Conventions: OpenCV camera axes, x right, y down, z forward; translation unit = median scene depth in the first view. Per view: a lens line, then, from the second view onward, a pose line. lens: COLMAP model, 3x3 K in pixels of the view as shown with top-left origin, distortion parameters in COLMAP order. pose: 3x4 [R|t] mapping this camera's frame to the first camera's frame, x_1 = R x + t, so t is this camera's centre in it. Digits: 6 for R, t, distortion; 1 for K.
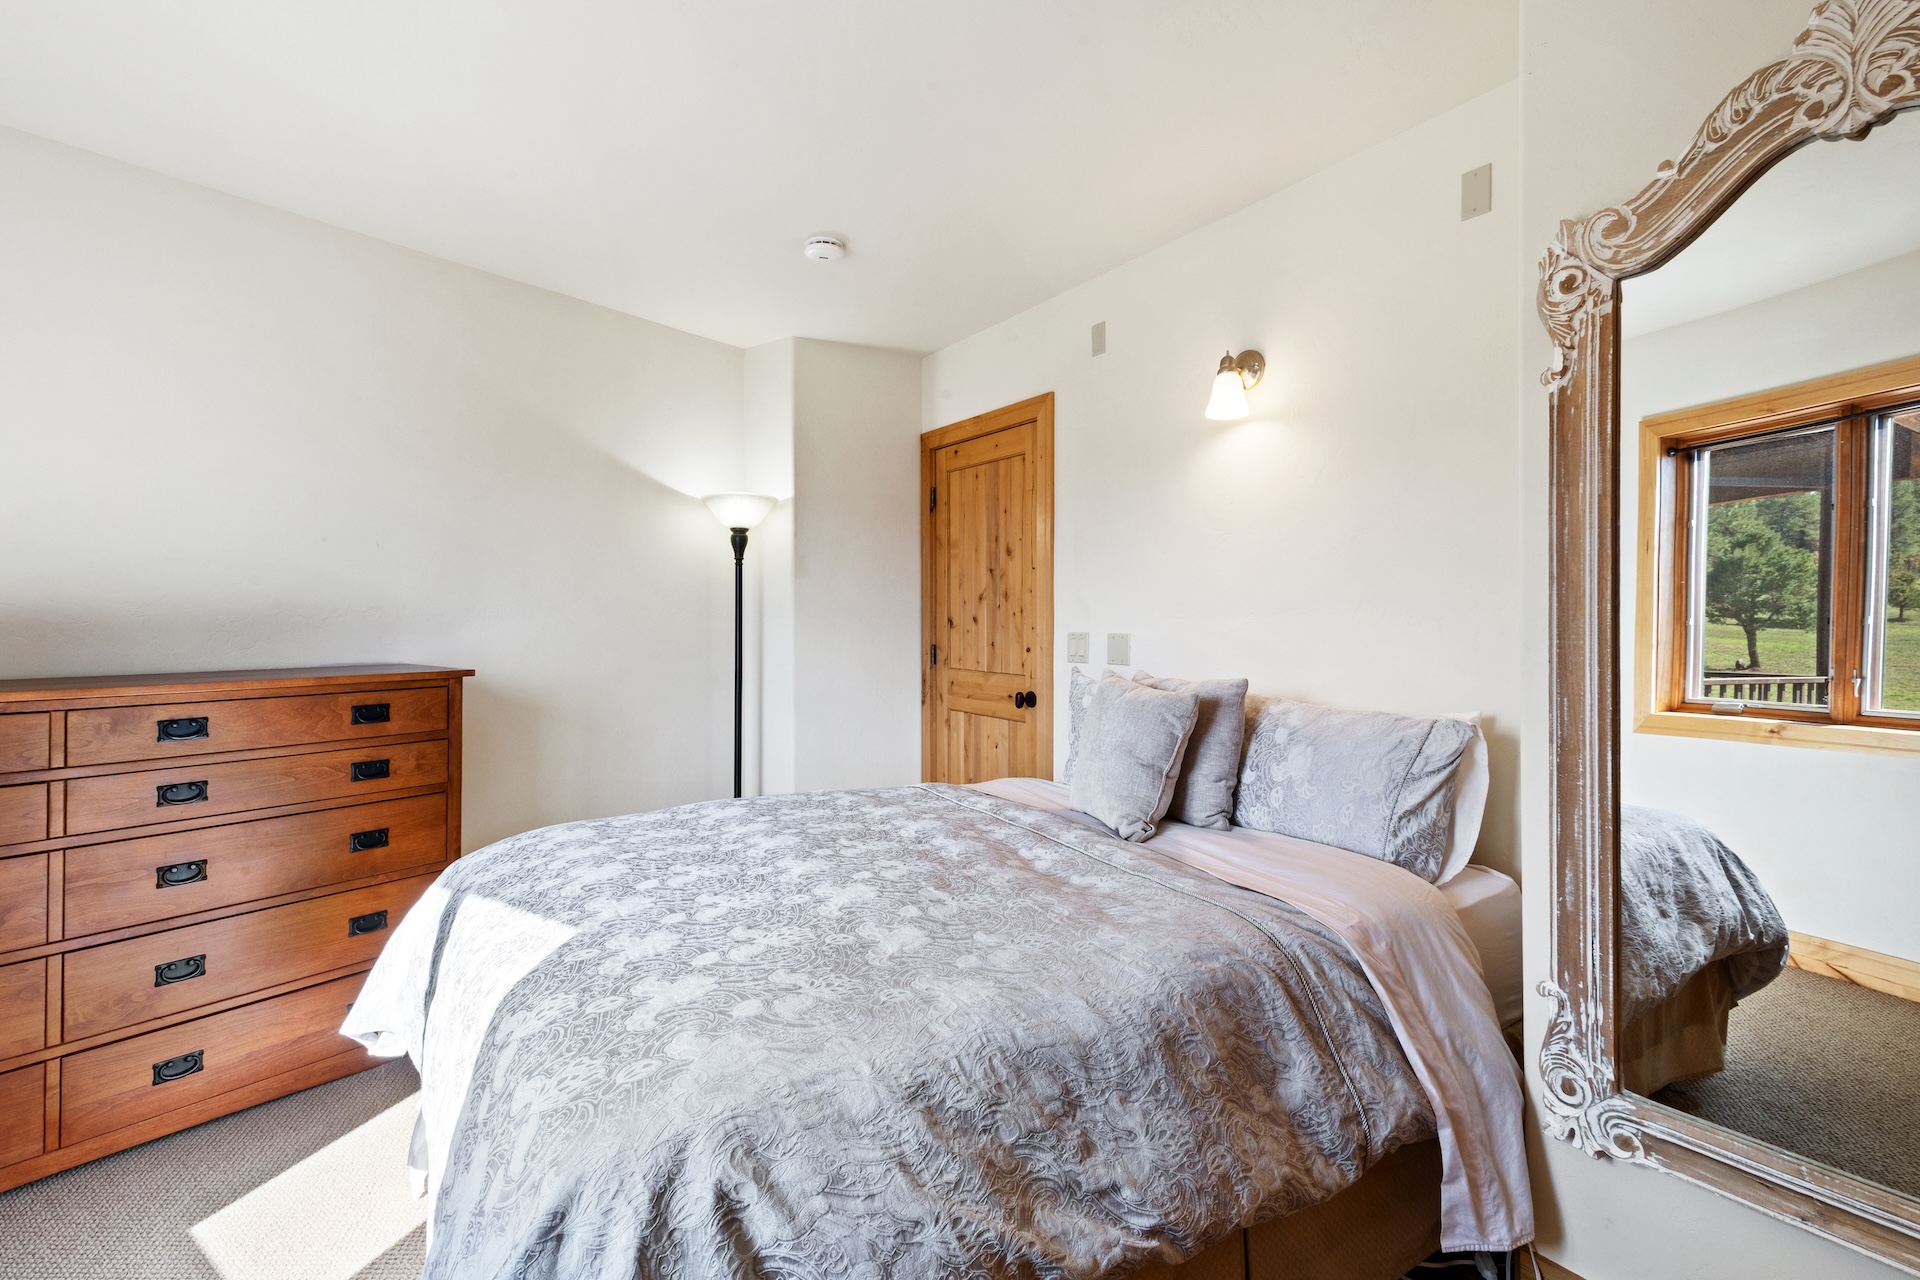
lens RADIAL K [[890.7, 0, 966.0], [0, 890.7, 632.3], [0, 0, 1]] dist [0.020008, -0.008197]
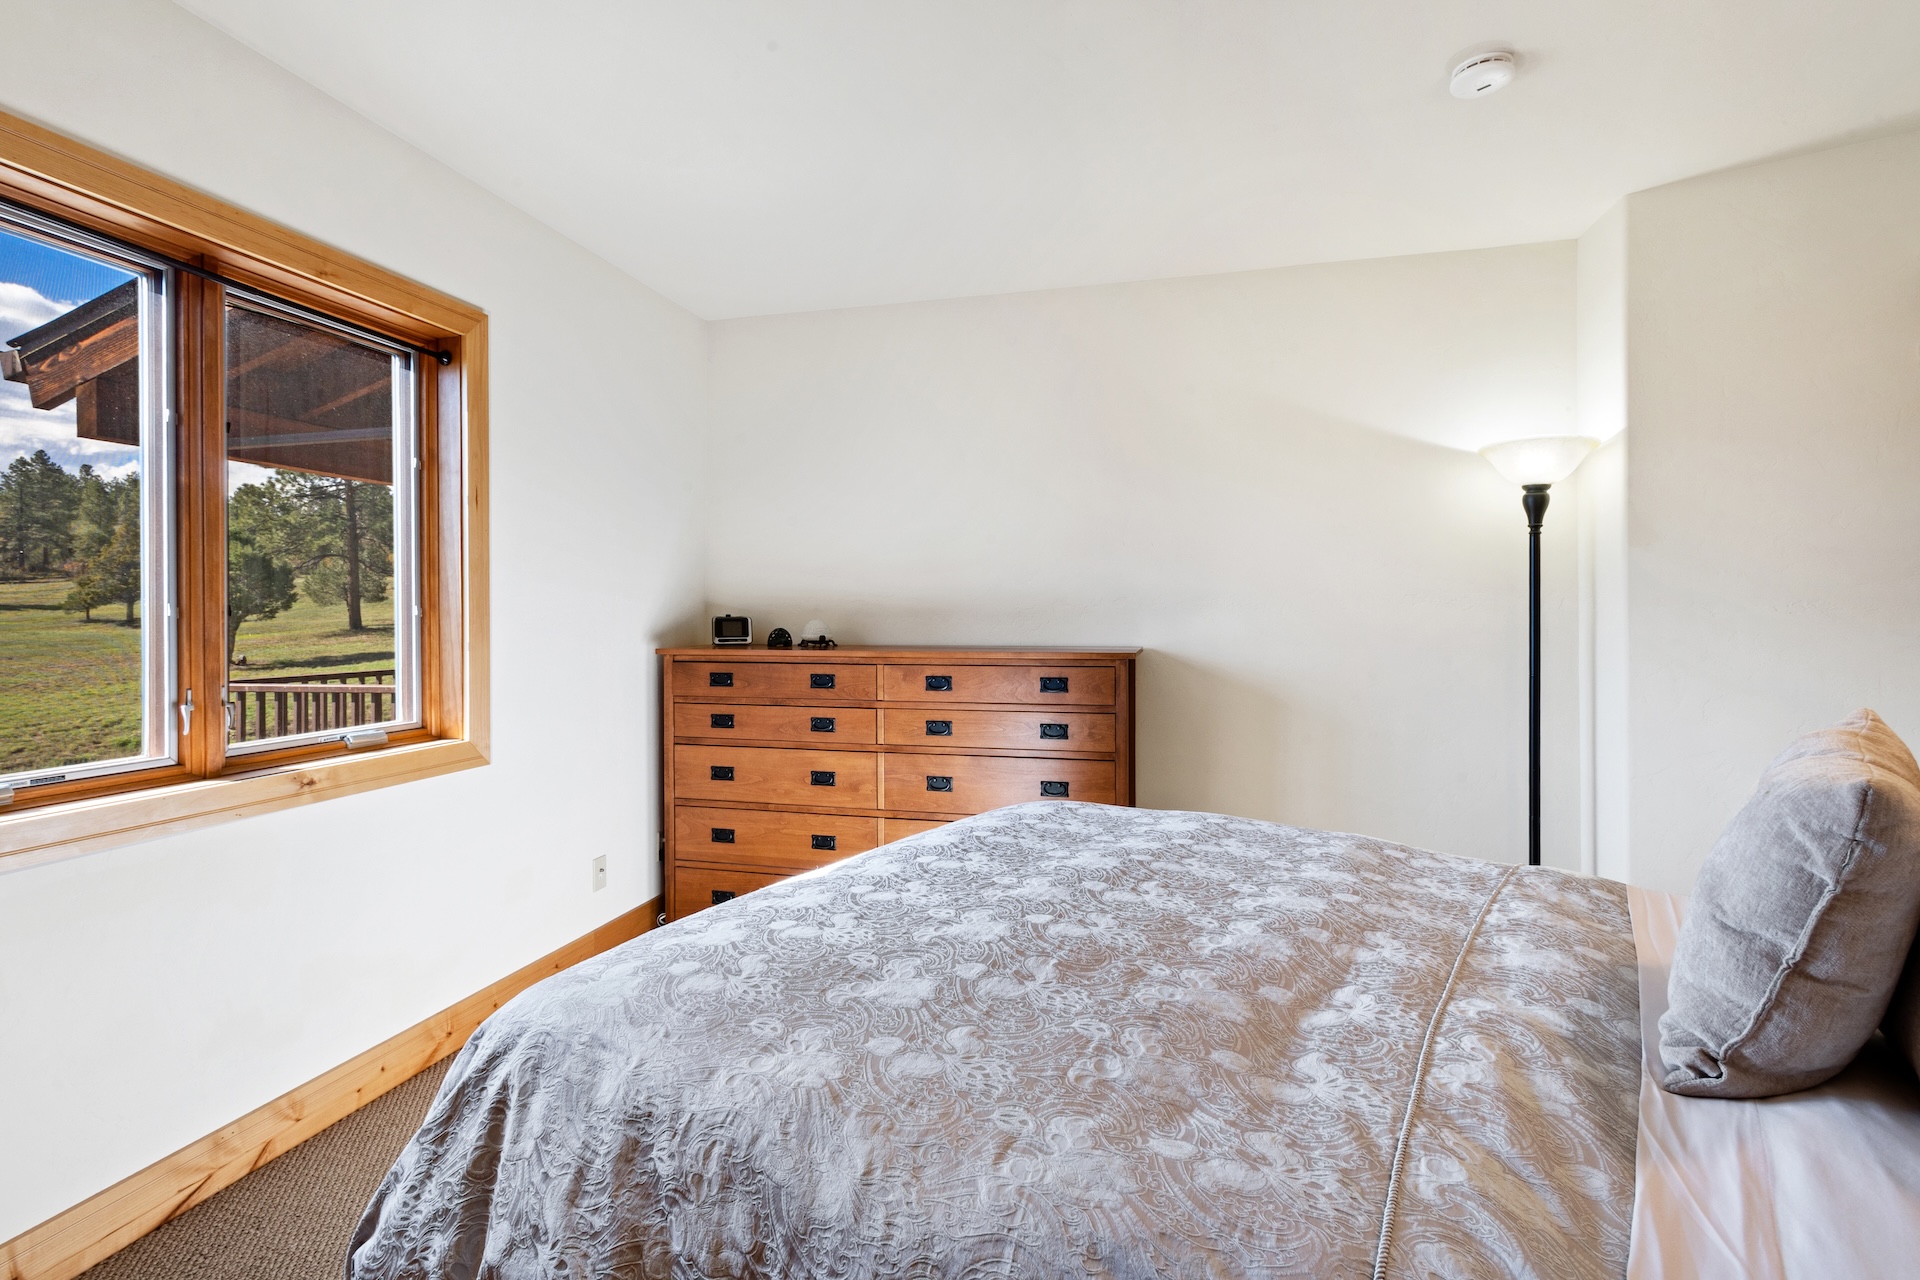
lens RADIAL K [[890.7, 0, 966.0], [0, 890.7, 632.3], [0, 0, 1]] dist [0.020008, -0.008197]
pose [[0.388220, 0.019383, -0.921363, 0.538464], [-0.014849, 0.999781, 0.014776, 0.005015], [0.921447, 0.007945, 0.388423, 0.572397]]
